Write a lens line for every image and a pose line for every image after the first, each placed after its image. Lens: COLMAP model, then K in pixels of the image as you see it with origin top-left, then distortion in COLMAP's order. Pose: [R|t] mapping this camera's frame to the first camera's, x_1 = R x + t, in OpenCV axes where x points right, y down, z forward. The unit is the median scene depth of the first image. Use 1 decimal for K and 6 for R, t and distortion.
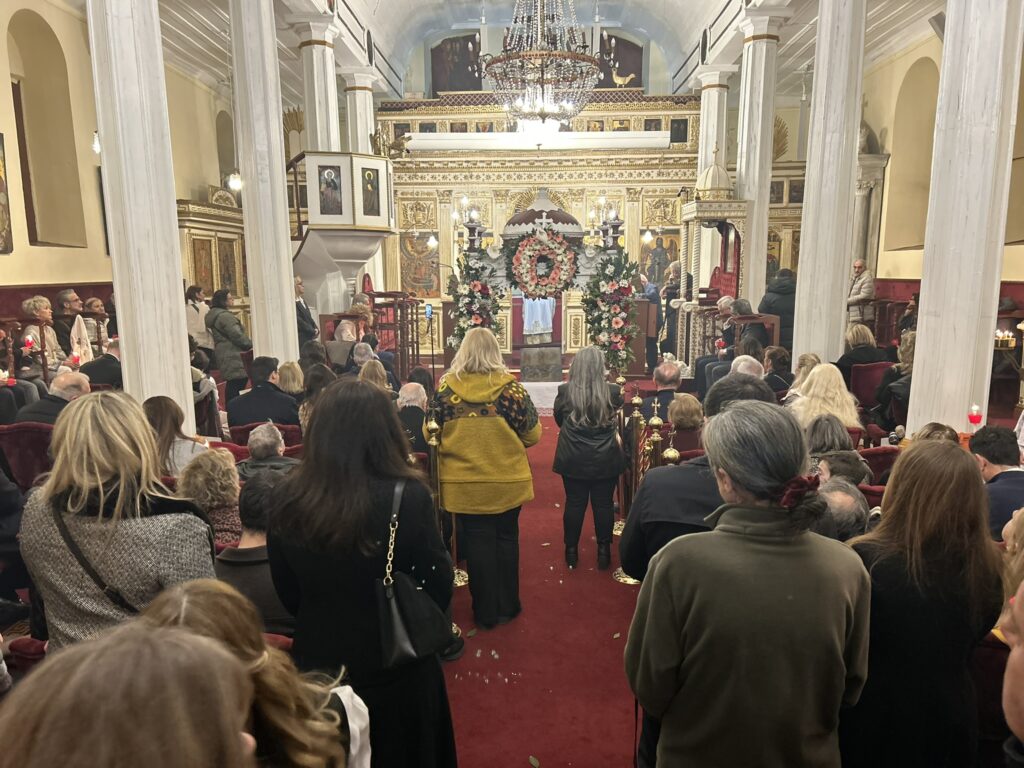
lens RADIAL K [[767.0, 0, 510.6], [0, 767.0, 384.8], [0, 0, 1]] dist [-0.005882, -0.001809]
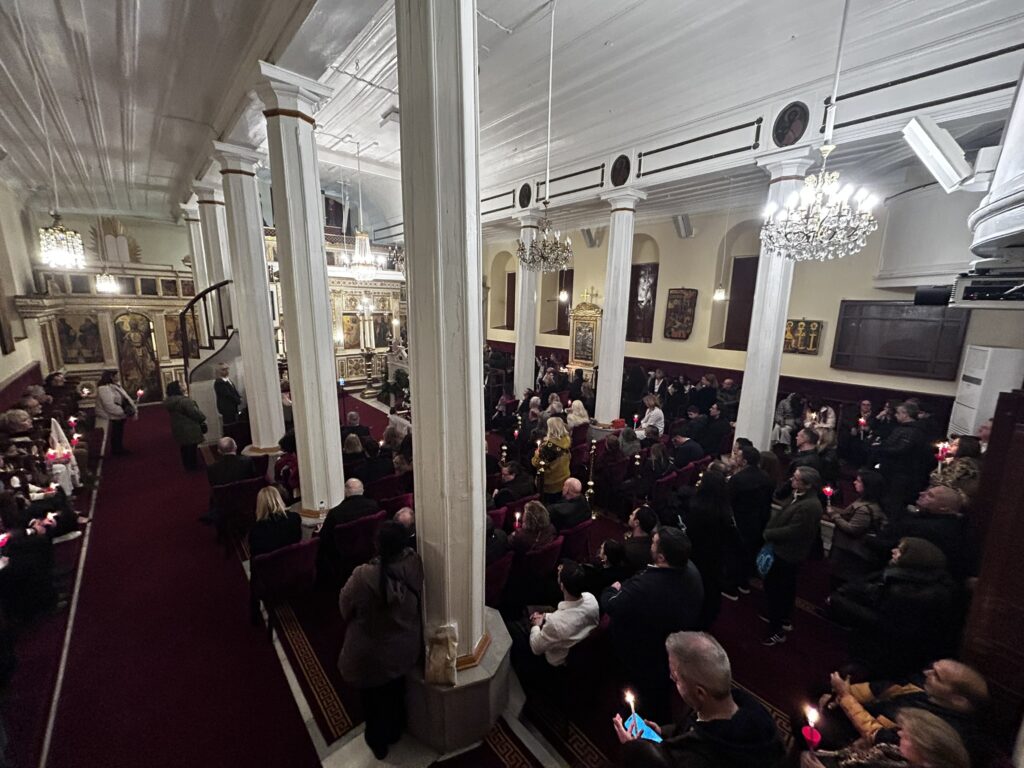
lens RADIAL K [[405.9, 0, 511.3], [0, 405.9, 380.7], [0, 0, 1]] dist [-0.012534, -0.000108]
pose [[0.715824, -0.113171, 0.689049, -0.442741], [0.080110, 0.993573, 0.079964, -0.131960], [-0.693670, -0.002040, 0.720290, 0.053535]]
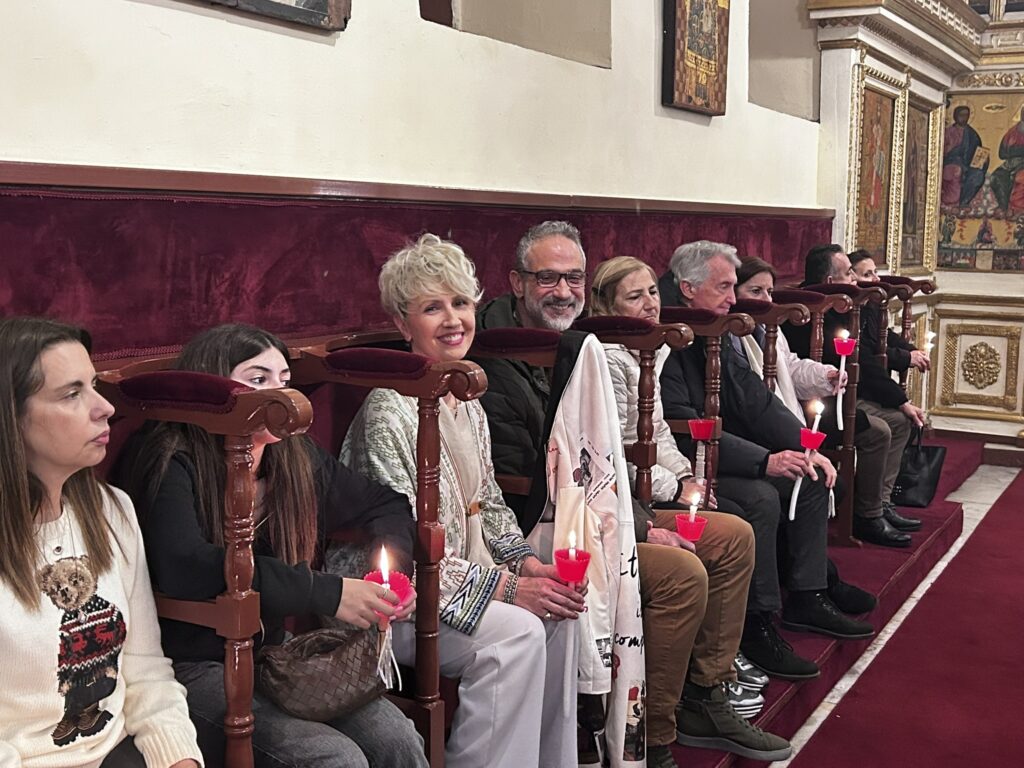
lens RADIAL K [[1234.4, 0, 512.2], [0, 1234.4, 383.1], [0, 0, 1]] dist [-0.004657, 0.000000]
pose [[0.881373, 0.079211, -0.465732, -0.399449], [-0.089868, 0.995953, -0.000681, -0.072120], [0.463794, 0.042454, 0.884925, 0.651100]]
